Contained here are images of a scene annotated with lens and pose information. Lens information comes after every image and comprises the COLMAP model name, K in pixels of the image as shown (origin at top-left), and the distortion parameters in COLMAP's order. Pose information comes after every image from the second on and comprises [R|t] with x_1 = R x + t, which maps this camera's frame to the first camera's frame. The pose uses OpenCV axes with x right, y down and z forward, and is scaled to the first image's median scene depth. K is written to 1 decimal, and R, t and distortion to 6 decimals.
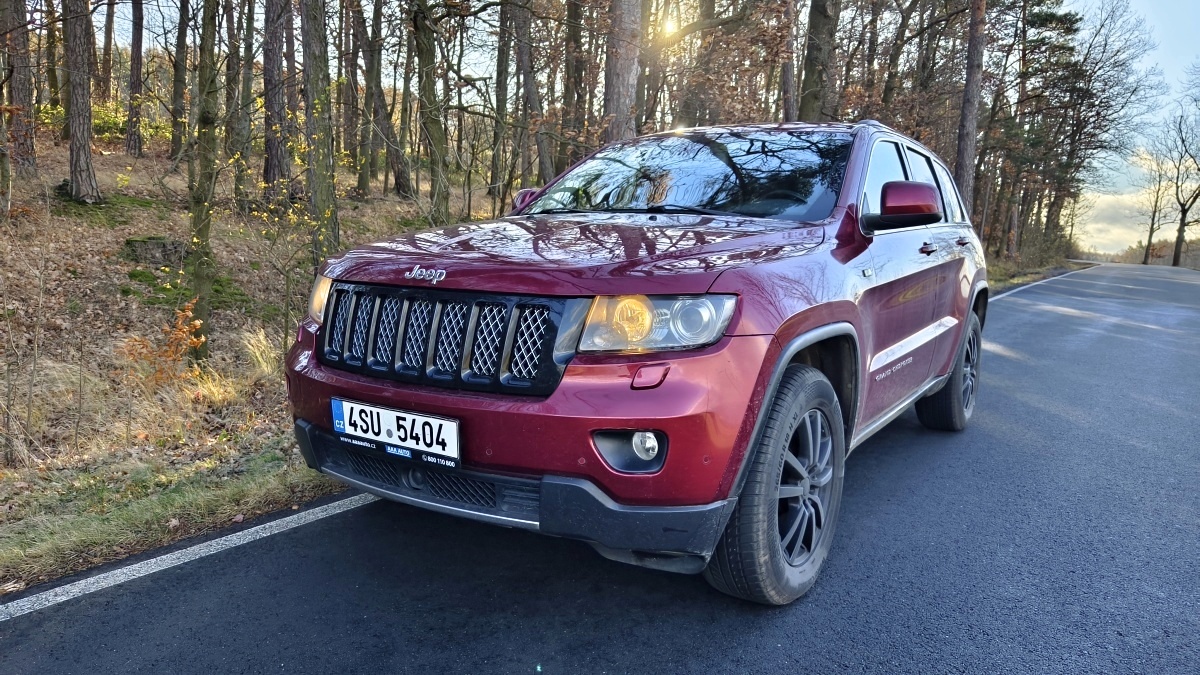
lens RADIAL K [[817.9, 0, 605.0], [0, 817.9, 342.5], [0, 0, 1]] dist [0.000495, -0.006468]
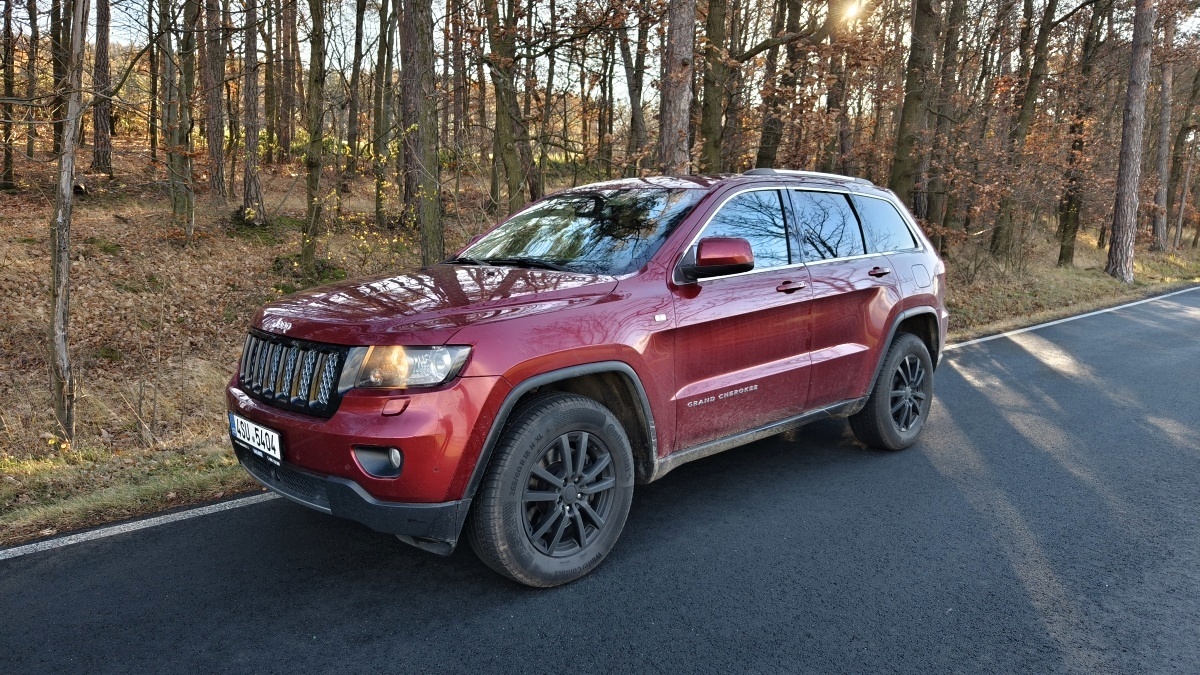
lens RADIAL K [[817.9, 0, 605.2], [0, 817.9, 328.6], [0, 0, 1]] dist [0.000495, -0.006468]
pose [[0.972784, 0.007861, -0.231579, 0.647372], [-0.009315, 0.999943, -0.005189, -0.077104], [0.231525, 0.007205, 0.972802, -0.223231]]
